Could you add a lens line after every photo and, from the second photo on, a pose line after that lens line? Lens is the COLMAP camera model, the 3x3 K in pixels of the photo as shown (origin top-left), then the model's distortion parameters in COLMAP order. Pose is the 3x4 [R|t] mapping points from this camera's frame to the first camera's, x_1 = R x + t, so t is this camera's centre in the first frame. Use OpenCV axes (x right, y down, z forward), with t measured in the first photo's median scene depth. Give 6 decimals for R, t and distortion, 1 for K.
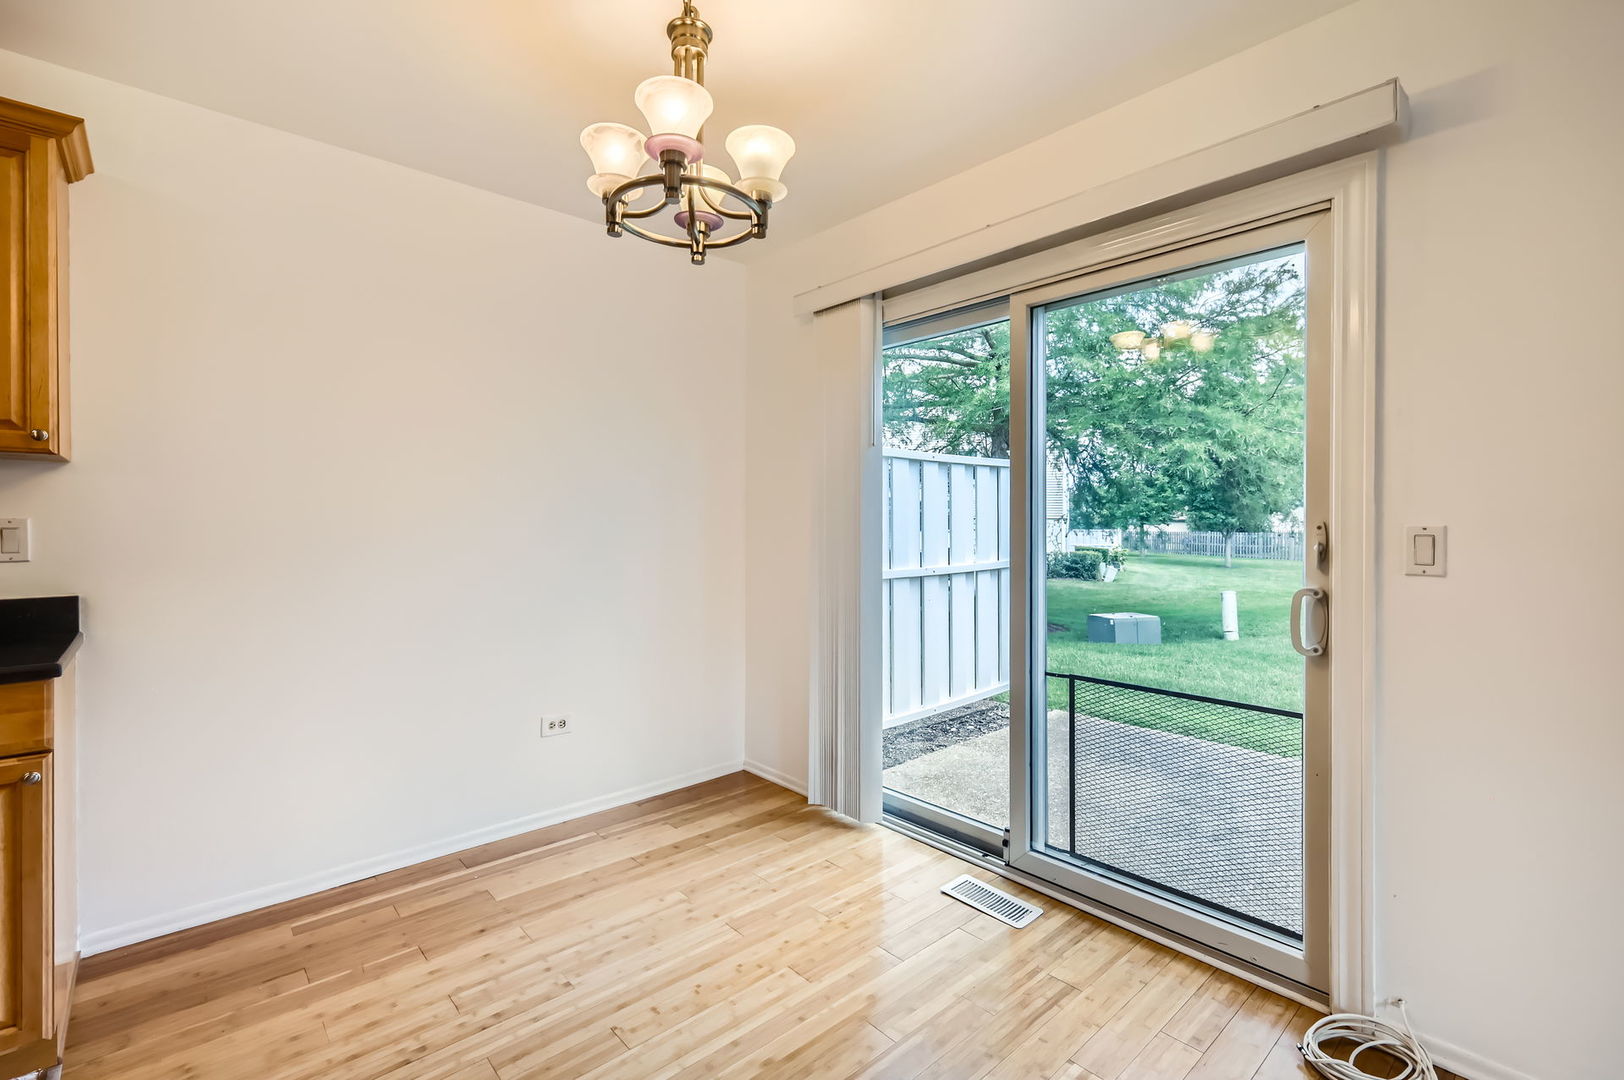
lens RADIAL K [[723.0, 0, 807.5], [0, 723.0, 524.6], [0, 0, 1]] dist [-0.000102, 0.000094]
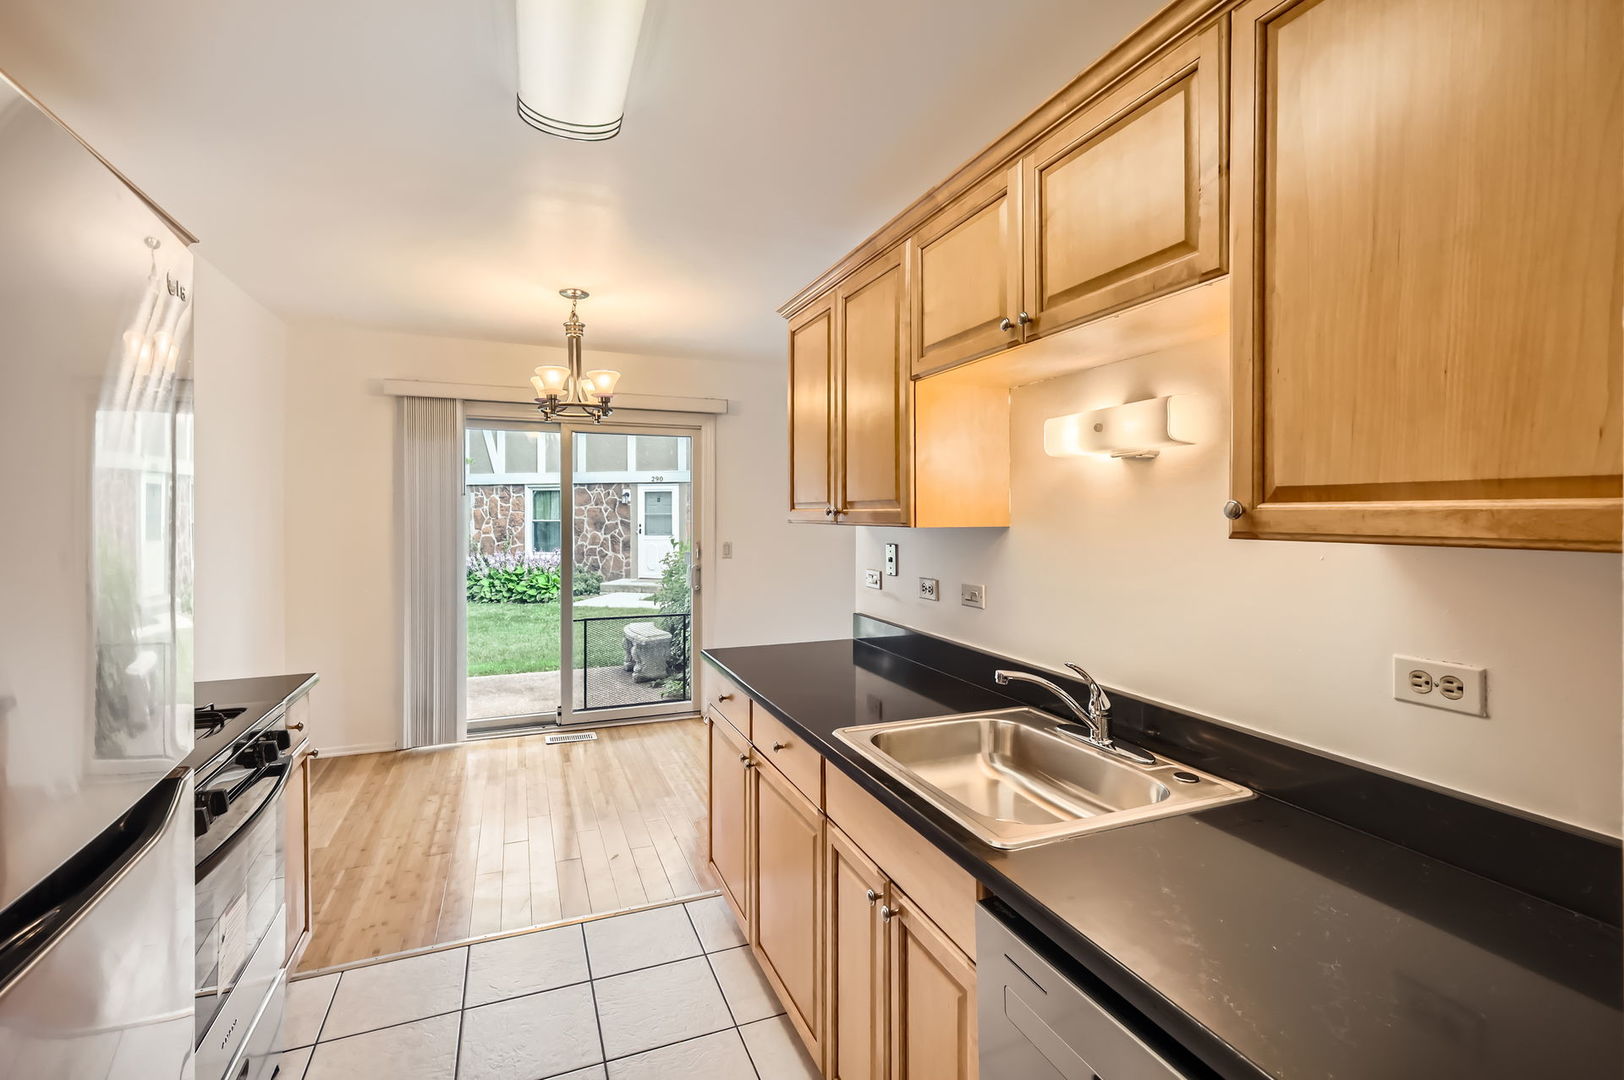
lens RADIAL K [[723.0, 0, 807.5], [0, 723.0, 524.6], [0, 0, 1]] dist [-0.000102, 0.000094]
pose [[0.333990, -0.004590, 0.942565, -1.292126], [0.005605, 0.999980, 0.002884, -0.052708], [-0.942560, 0.004319, 0.334010, -0.234750]]
